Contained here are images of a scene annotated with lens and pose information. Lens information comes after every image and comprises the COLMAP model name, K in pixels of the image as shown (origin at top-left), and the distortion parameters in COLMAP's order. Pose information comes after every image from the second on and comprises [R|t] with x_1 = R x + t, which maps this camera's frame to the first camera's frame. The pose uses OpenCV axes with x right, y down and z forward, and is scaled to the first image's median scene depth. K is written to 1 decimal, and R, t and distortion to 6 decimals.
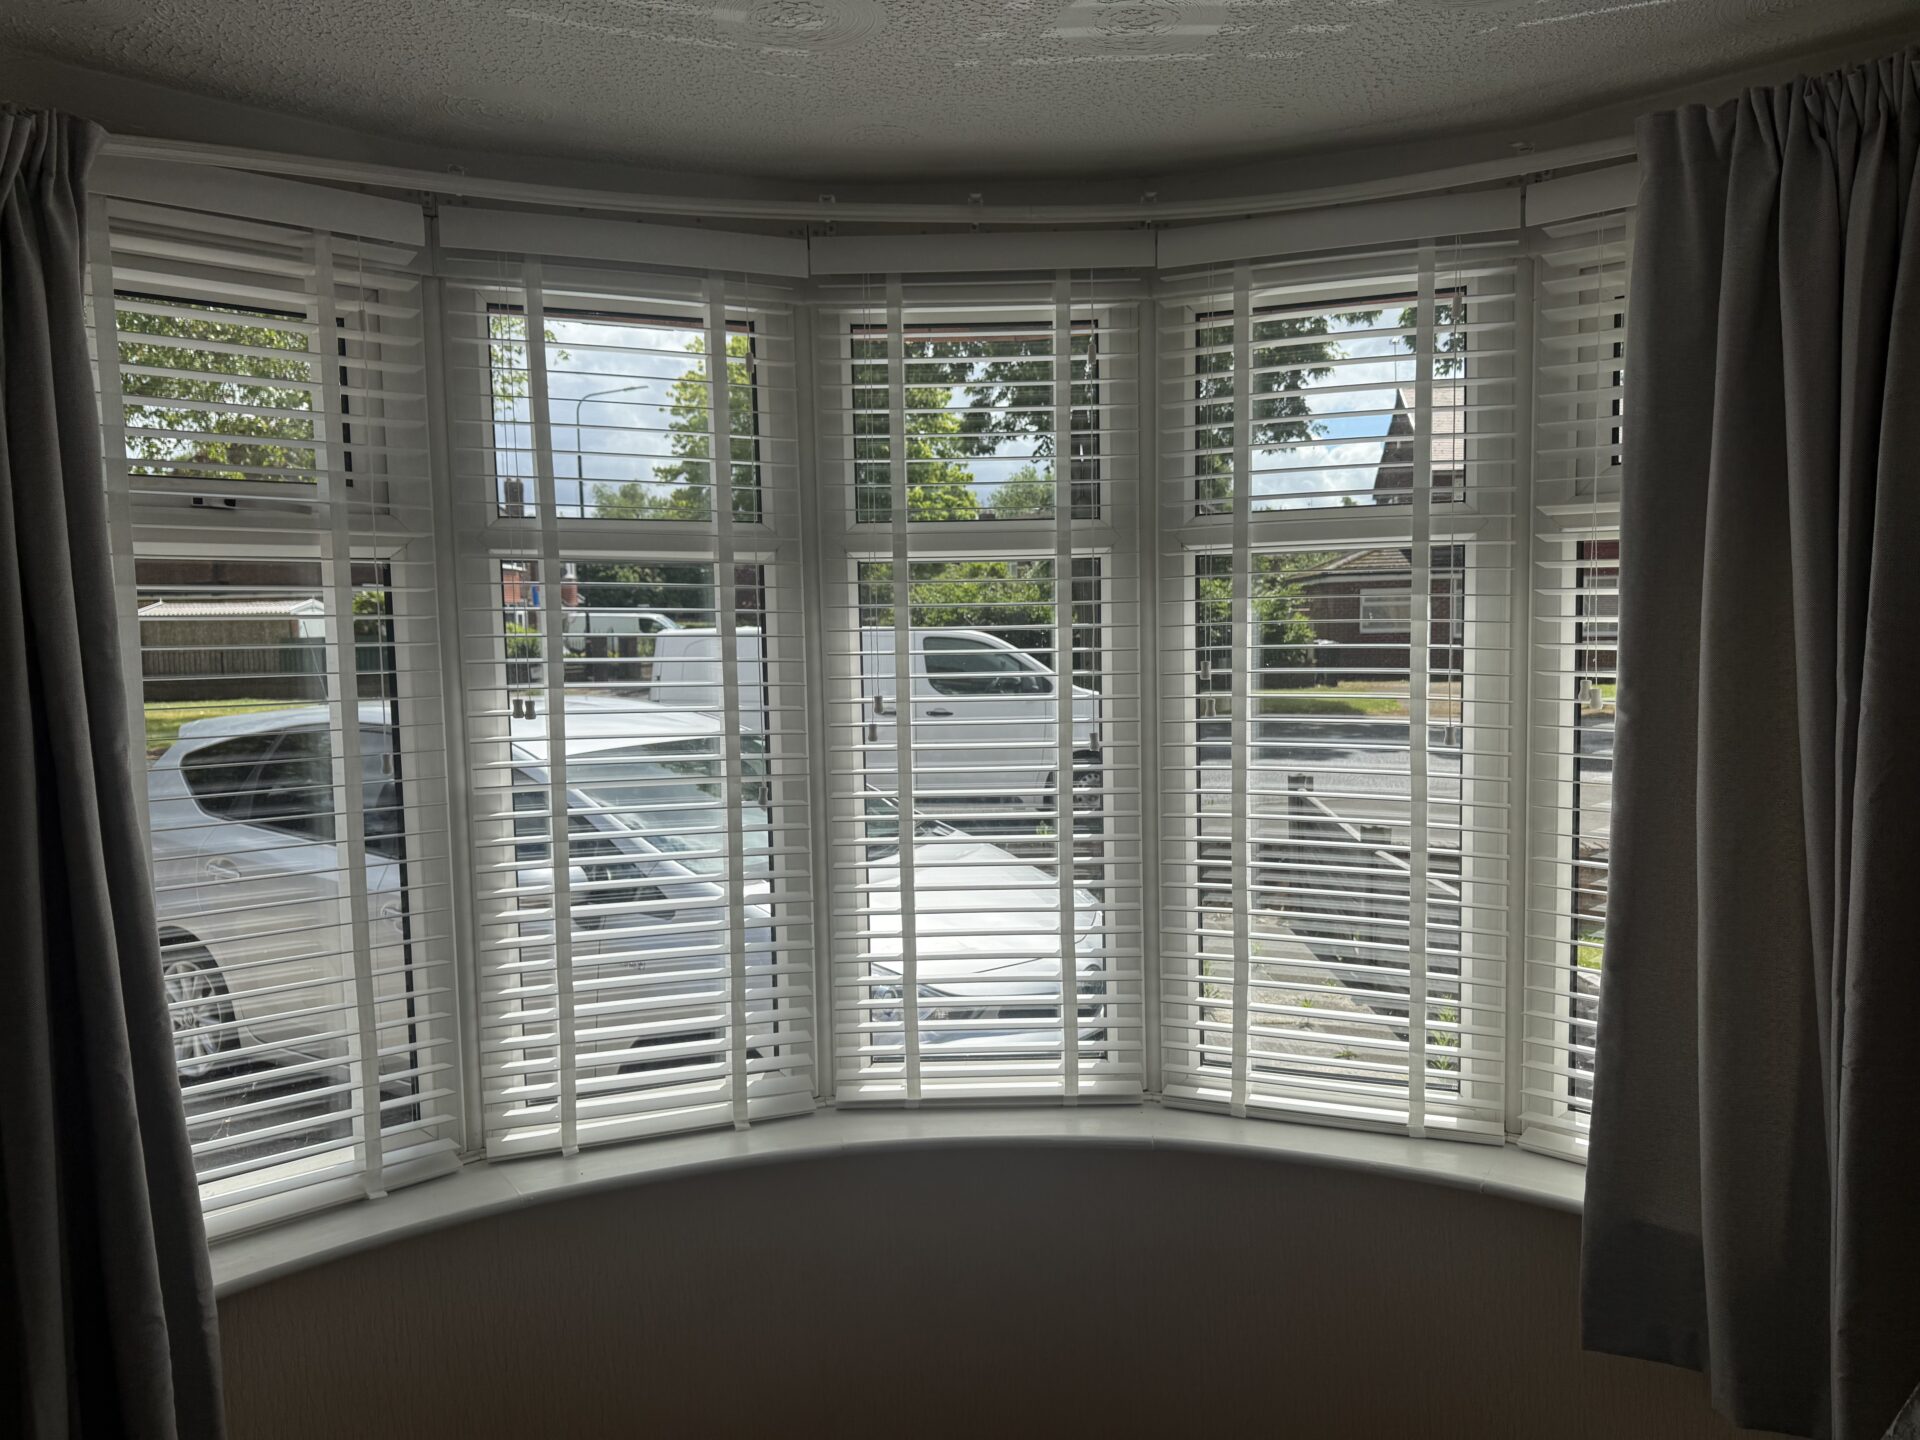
lens RADIAL K [[1335.8, 0, 952.1], [0, 1335.8, 732.8], [0, 0, 1]] dist [0.052130, -0.052329]
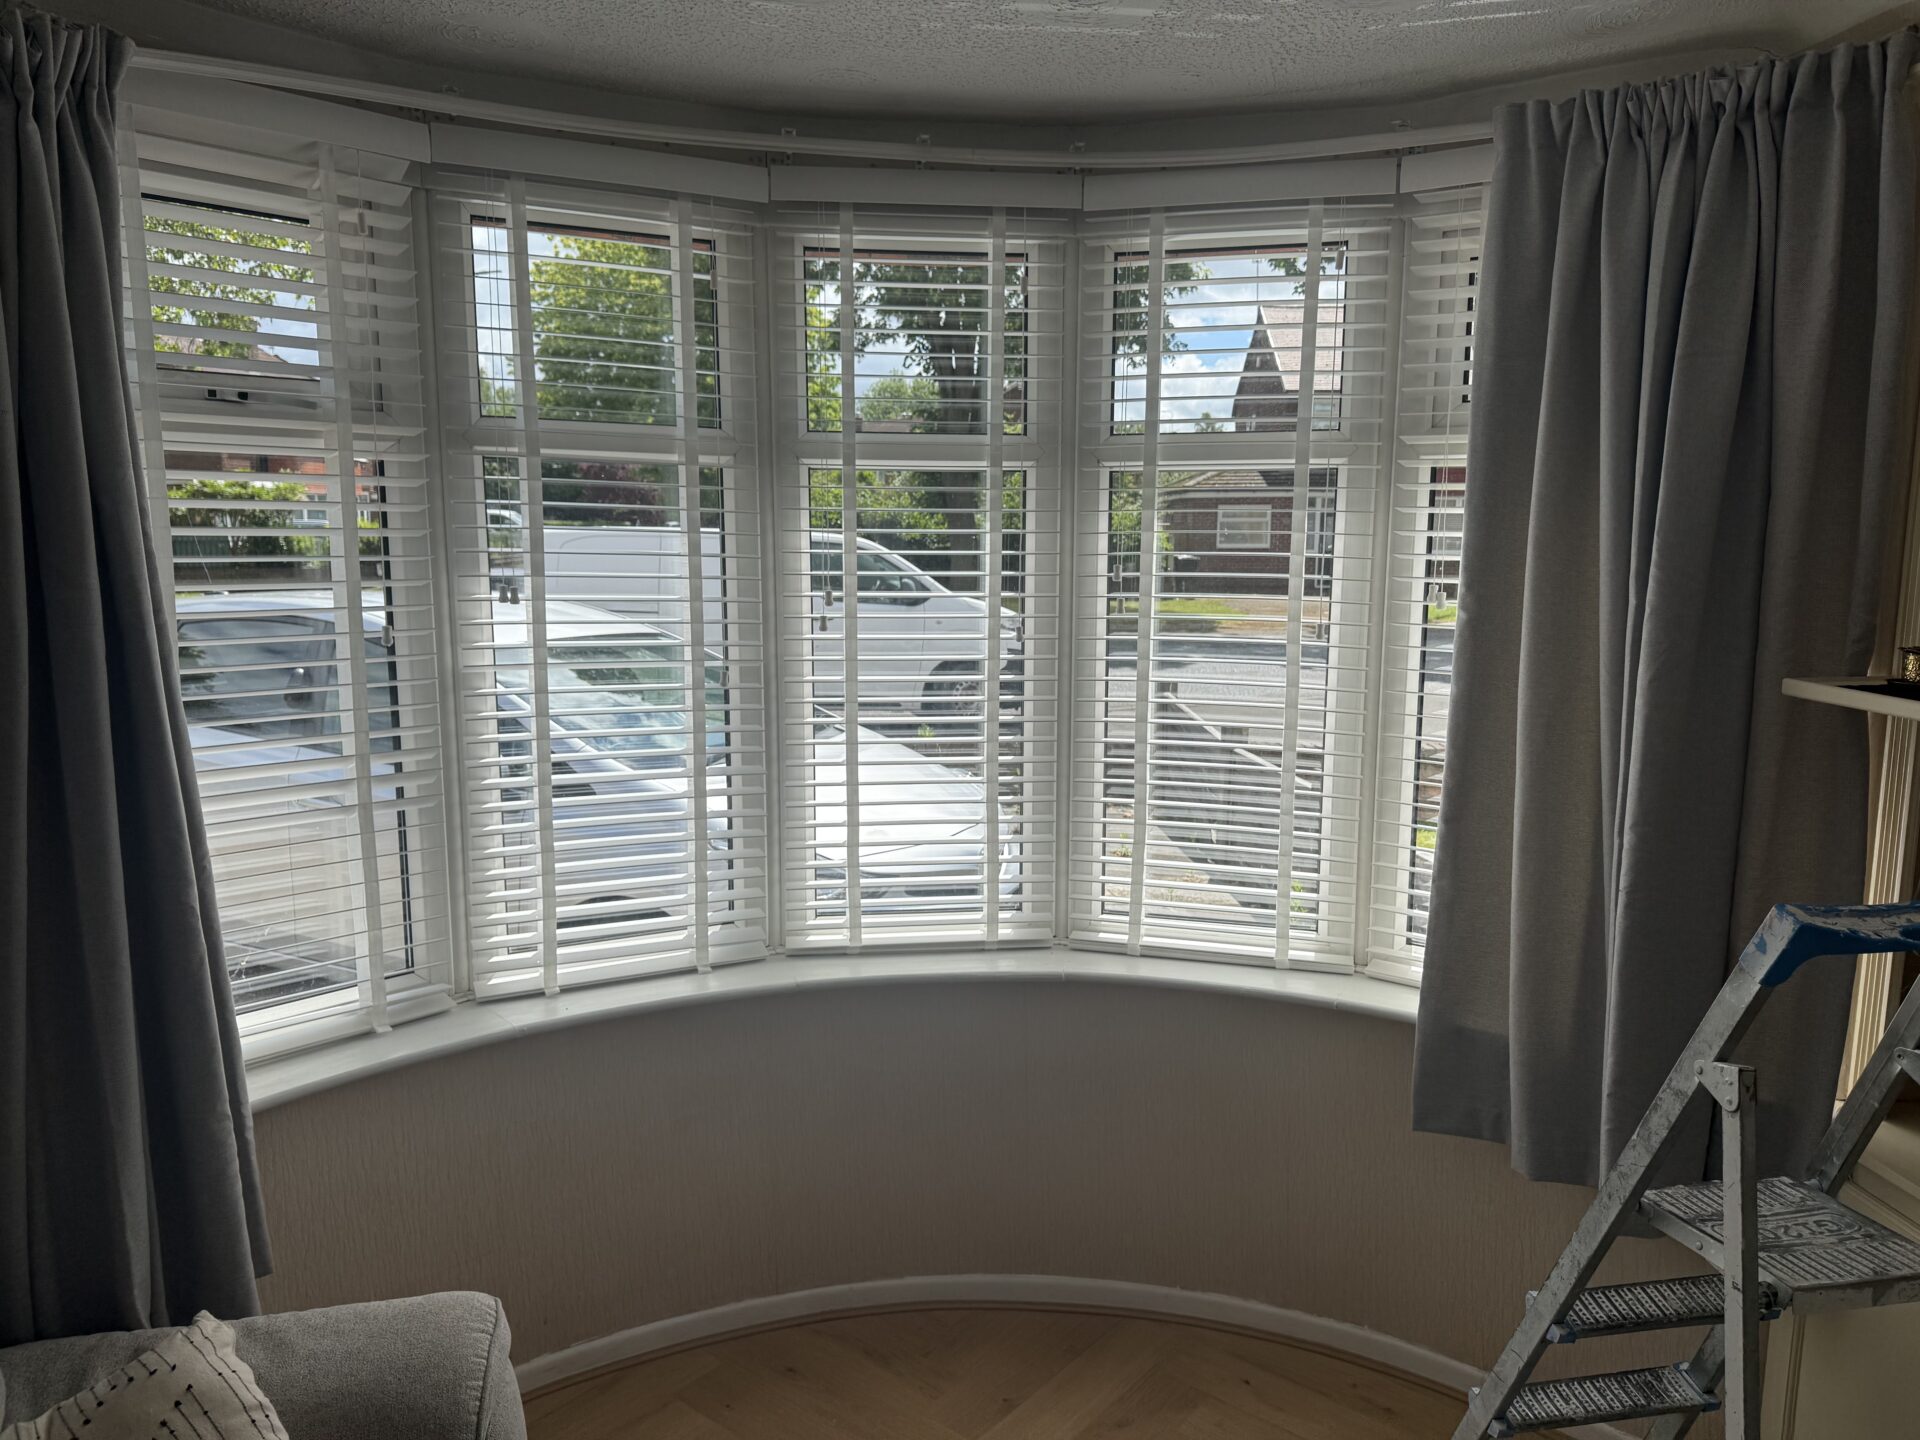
lens RADIAL K [[1323.5, 0, 960.0], [0, 1323.5, 720.0], [0, 0, 1]] dist [0.078456, -0.095832]
pose [[0.994273, 0.007671, 0.106591, -0.066741], [-0.014087, 0.998125, 0.059571, 0.014336], [-0.105934, -0.060731, 0.992517, -0.125714]]
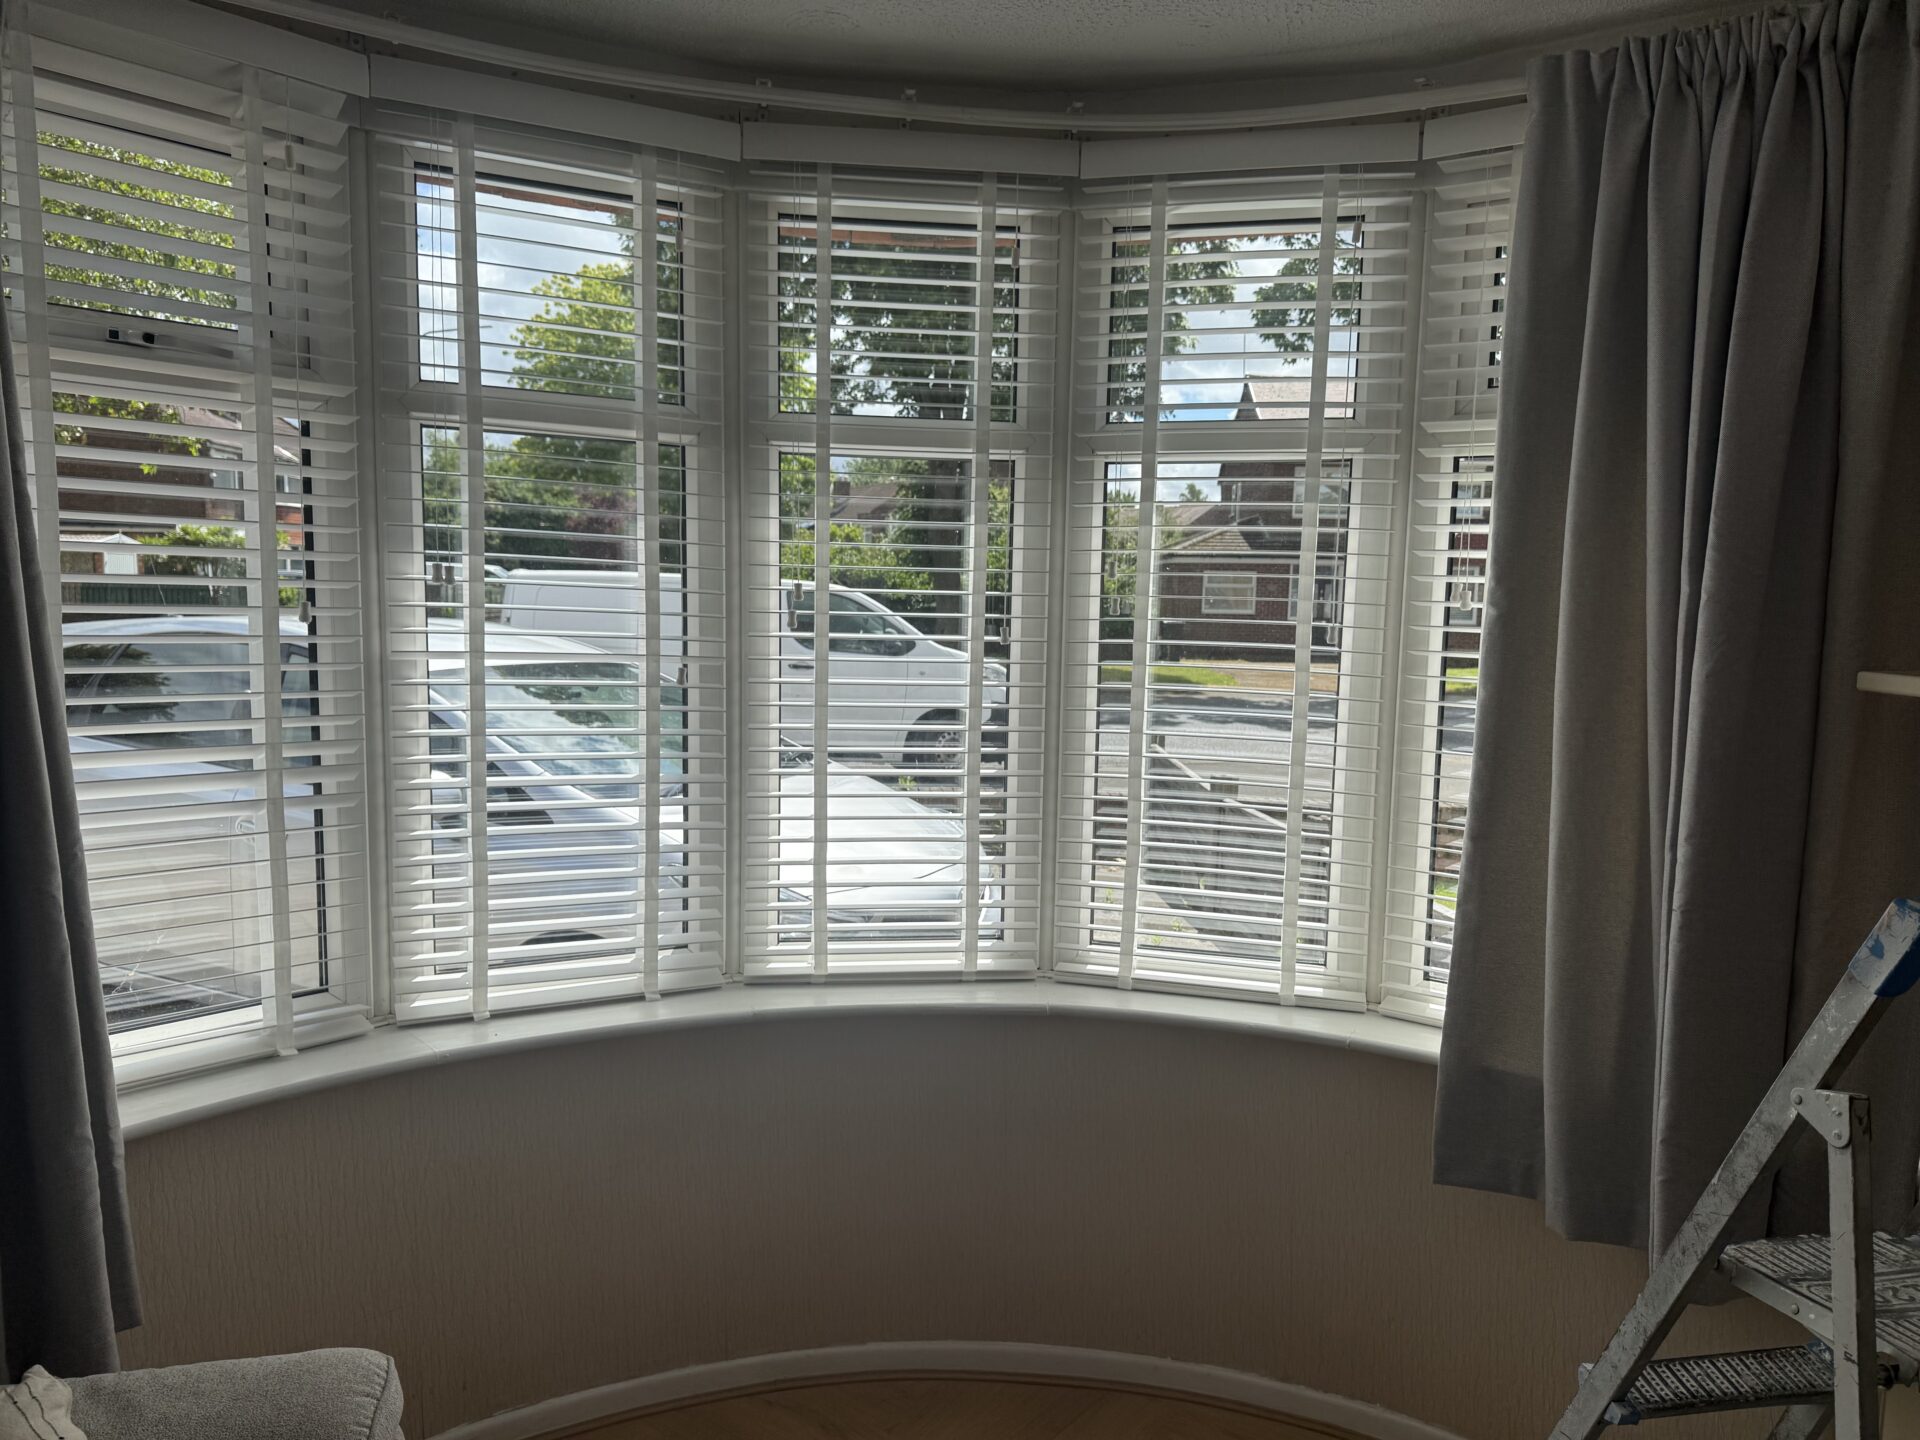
lens RADIAL K [[1335.8, 0, 952.1], [0, 1335.8, 732.8], [0, 0, 1]] dist [0.052130, -0.052329]
pose [[0.993194, 0.027513, 0.113173, -0.053326], [-0.030353, 0.999264, 0.023441, 0.063972], [-0.112445, -0.026717, 0.993299, -0.037867]]
